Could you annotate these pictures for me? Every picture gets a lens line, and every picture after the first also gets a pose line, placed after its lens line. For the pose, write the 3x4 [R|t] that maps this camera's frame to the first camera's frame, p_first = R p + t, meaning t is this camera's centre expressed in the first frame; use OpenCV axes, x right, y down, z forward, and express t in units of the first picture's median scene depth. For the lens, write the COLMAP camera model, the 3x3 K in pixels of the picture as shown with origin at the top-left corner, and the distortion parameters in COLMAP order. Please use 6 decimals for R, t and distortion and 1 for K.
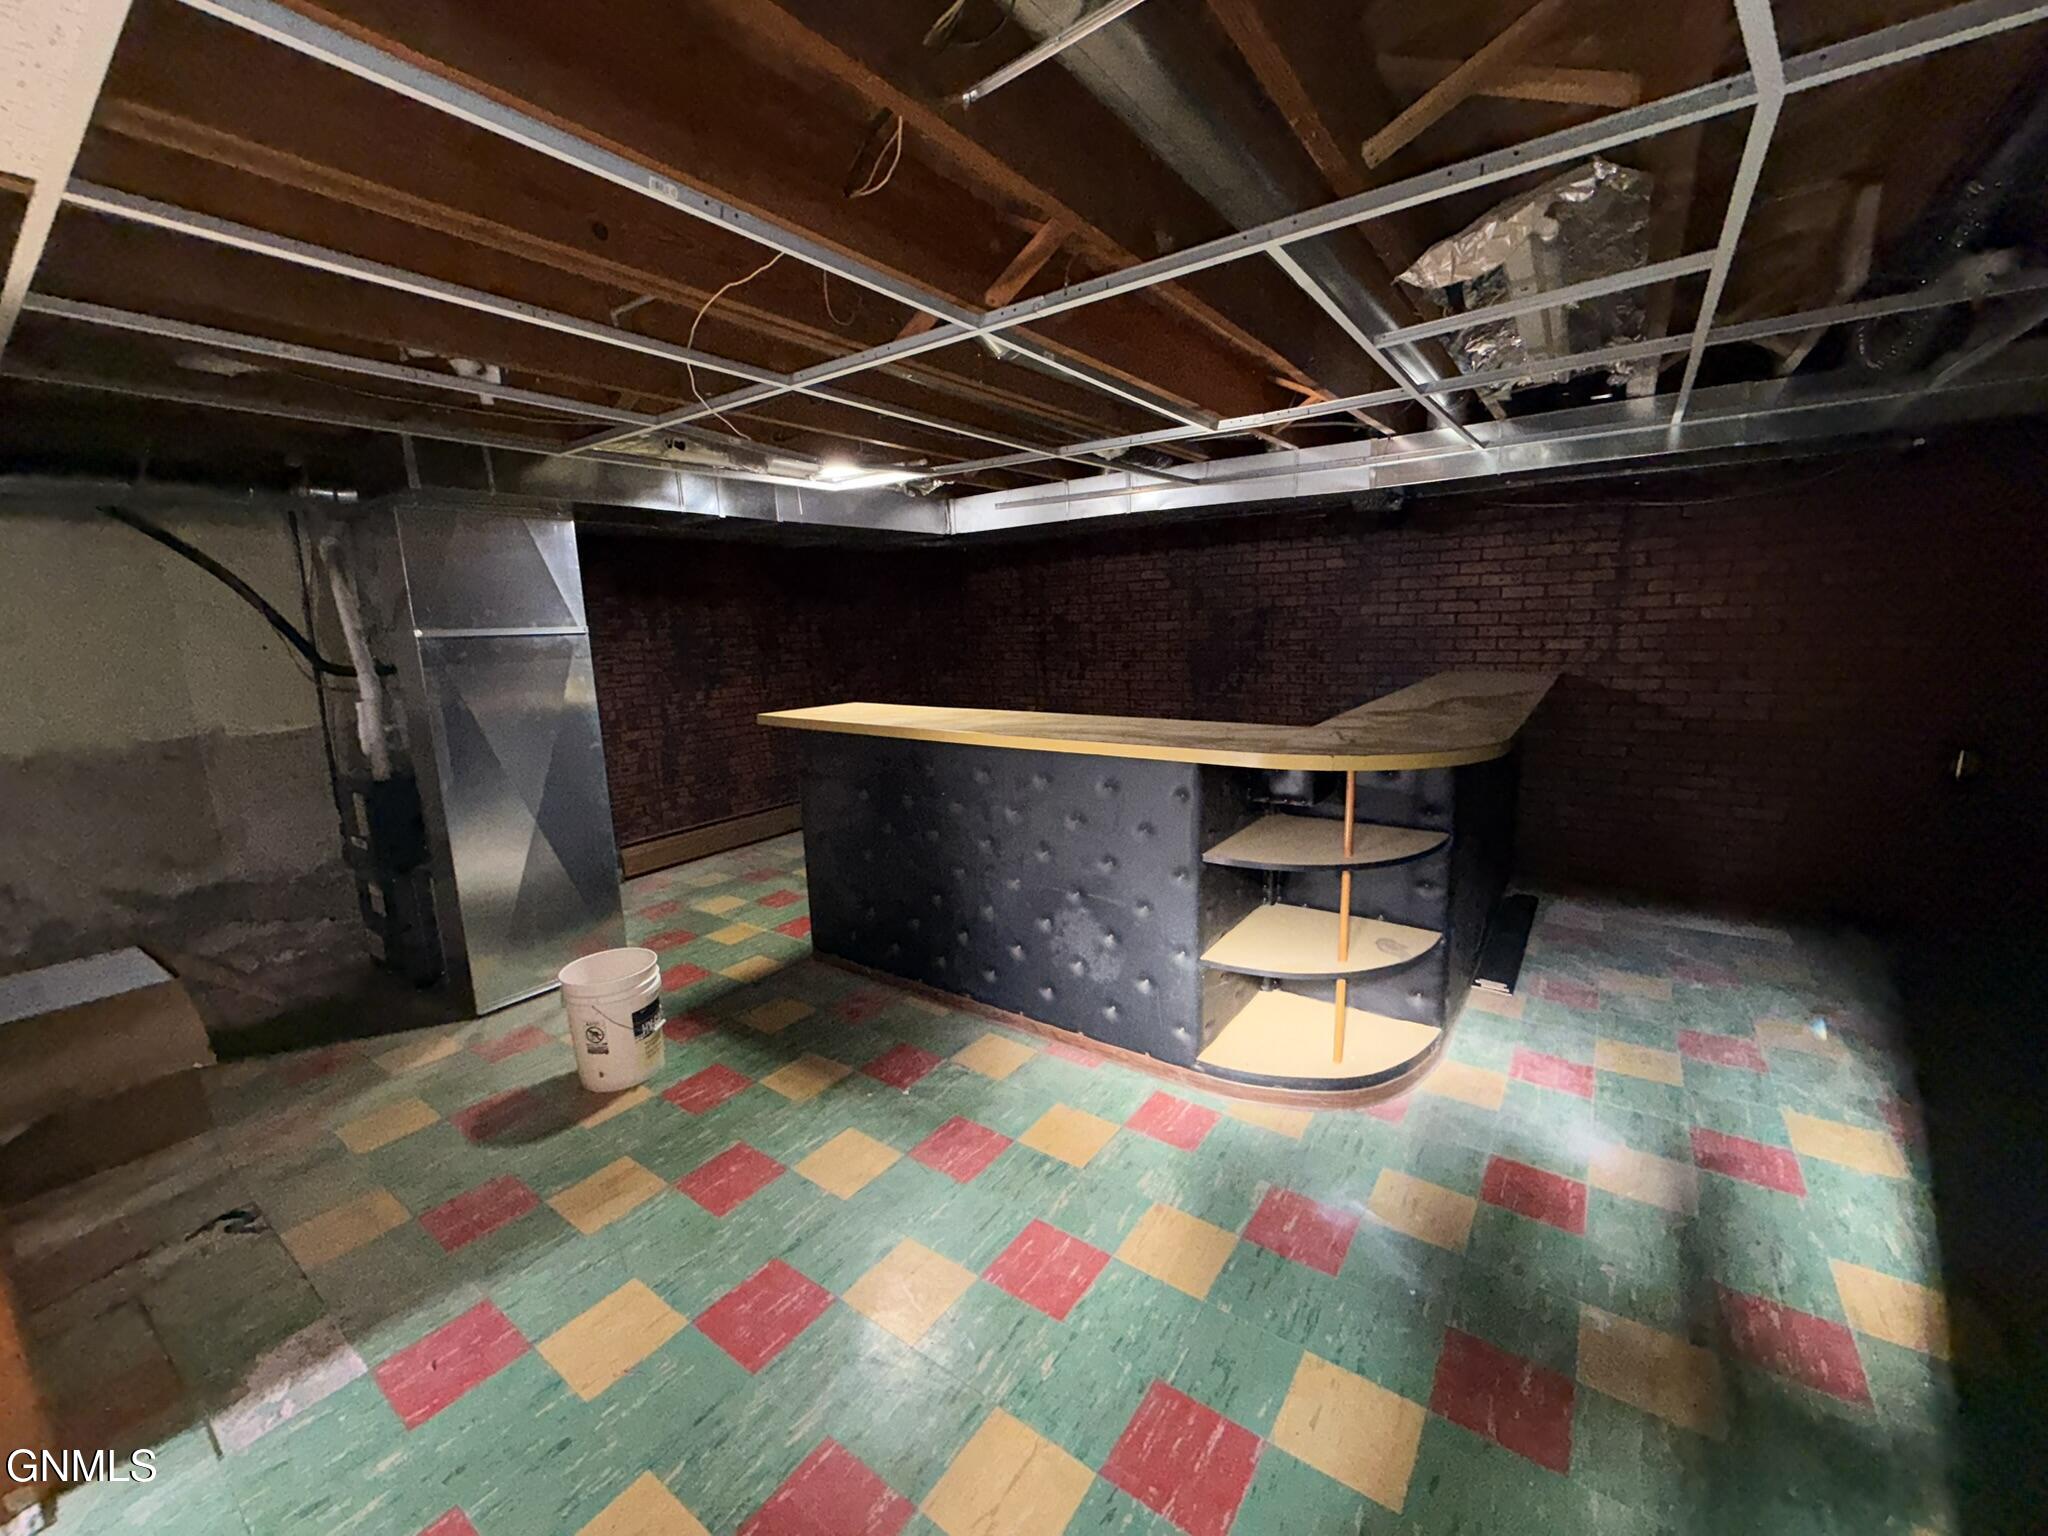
lens RADIAL K [[814.8, 0, 1018.5], [0, 814.8, 763.6], [0, 0, 1]] dist [0.001051, 0.000069]
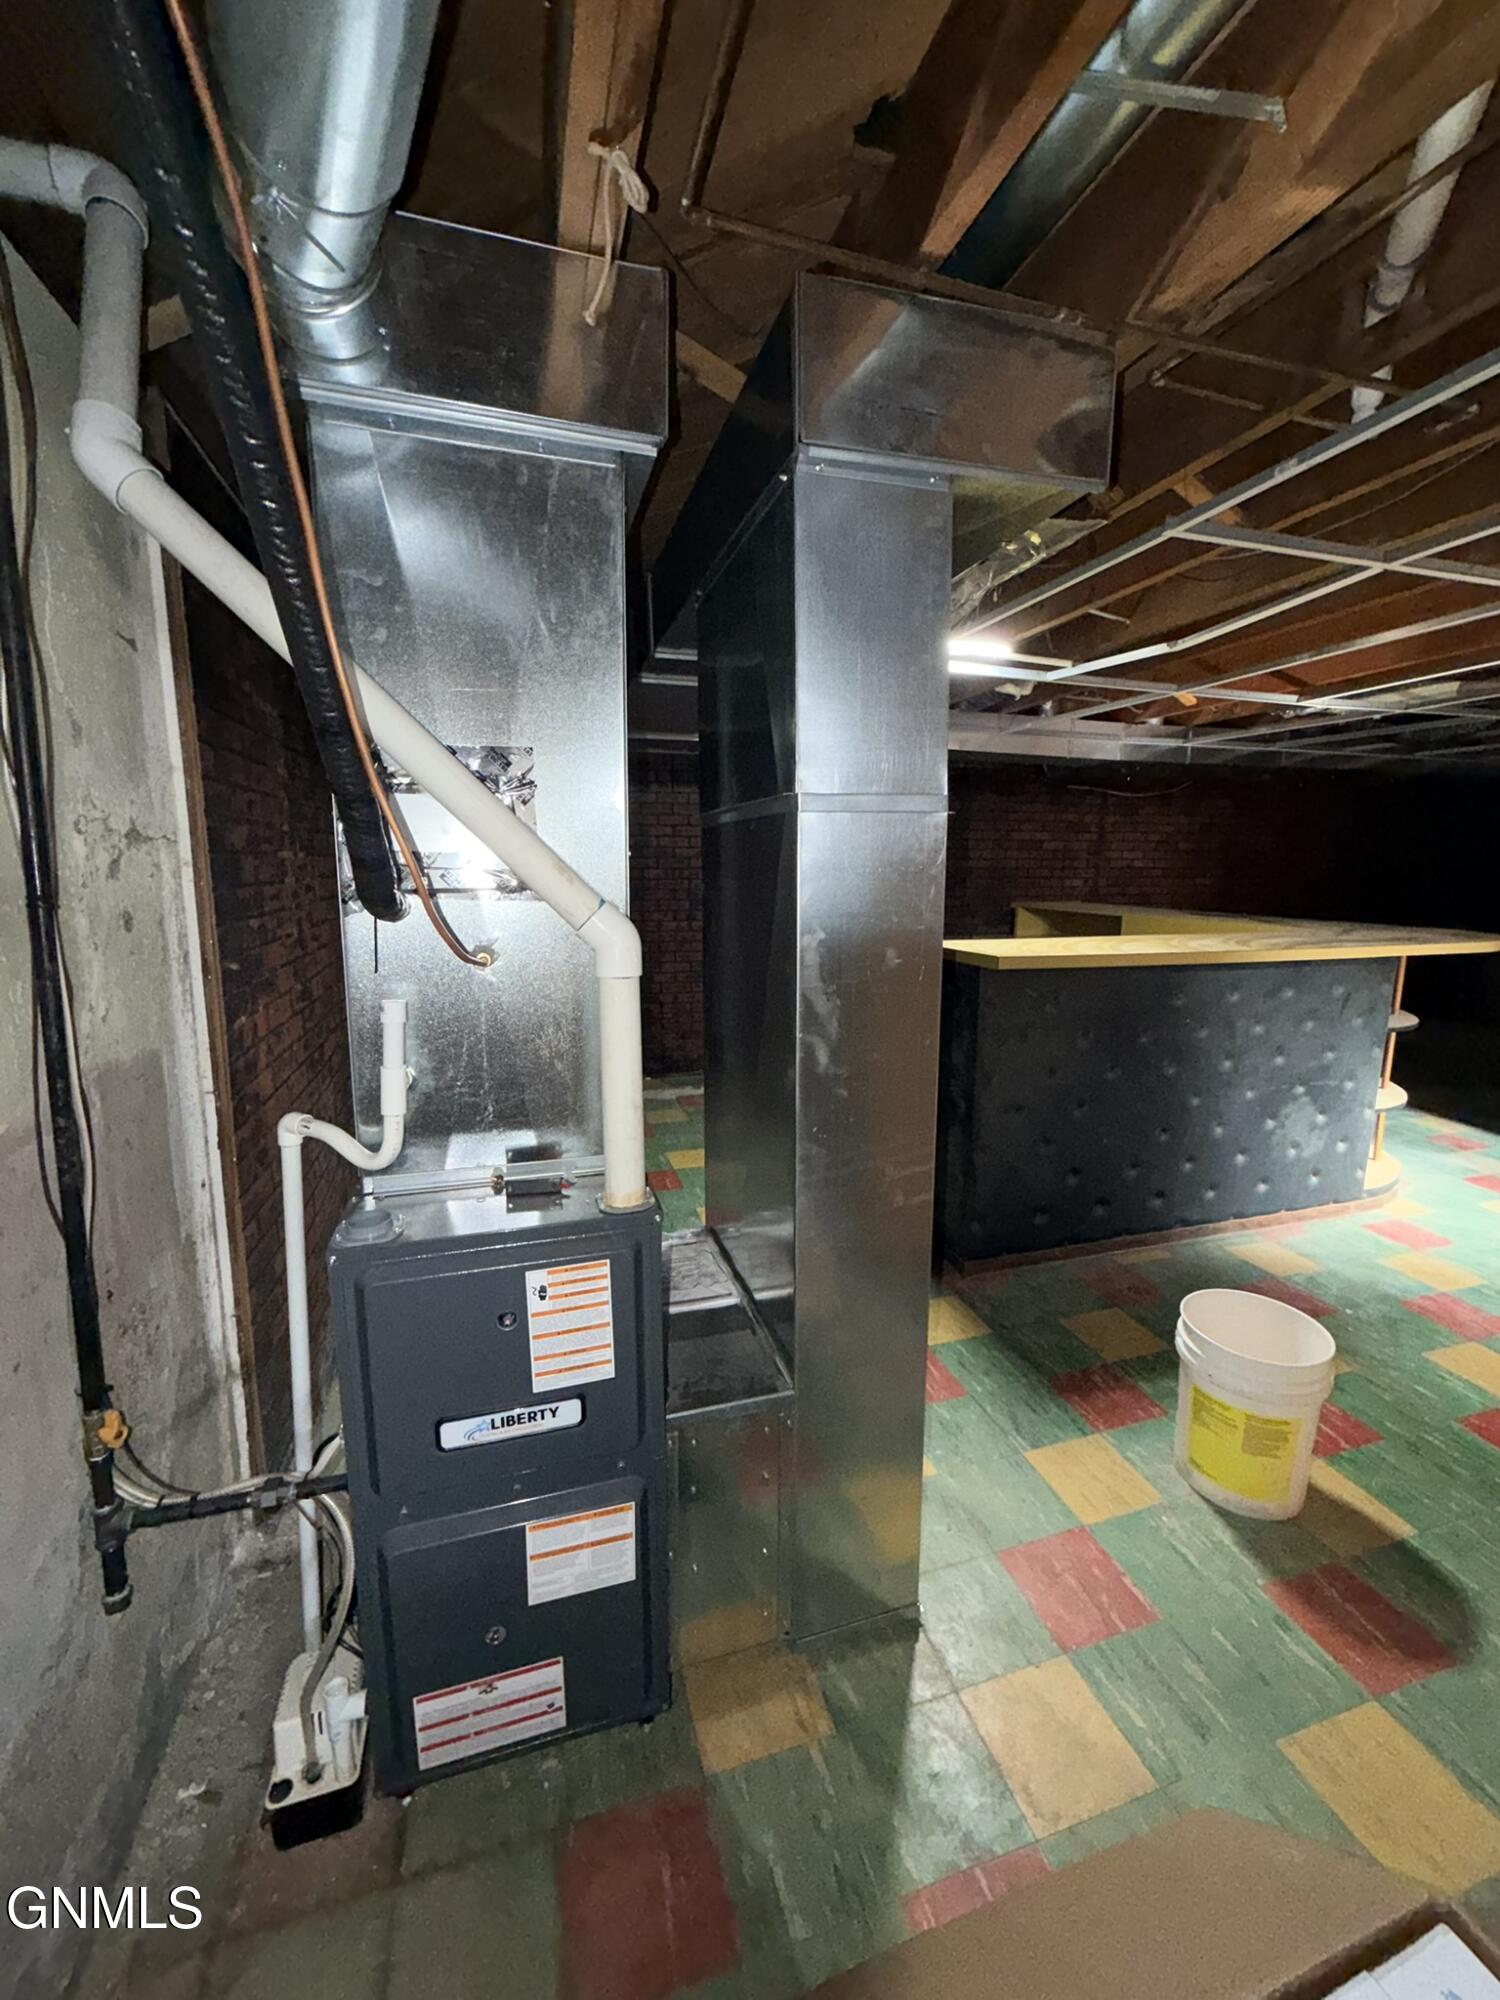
lens RADIAL K [[795.7, 0, 748.7], [0, 795.7, 999.9], [0, 0, 1]] dist [0.001051, 0.000069]
pose [[0.602914, -0.100920, 0.791398, -1.248473], [0.118814, 0.992263, 0.036018, -0.089203], [-0.788910, 0.072314, 0.610240, 0.916862]]
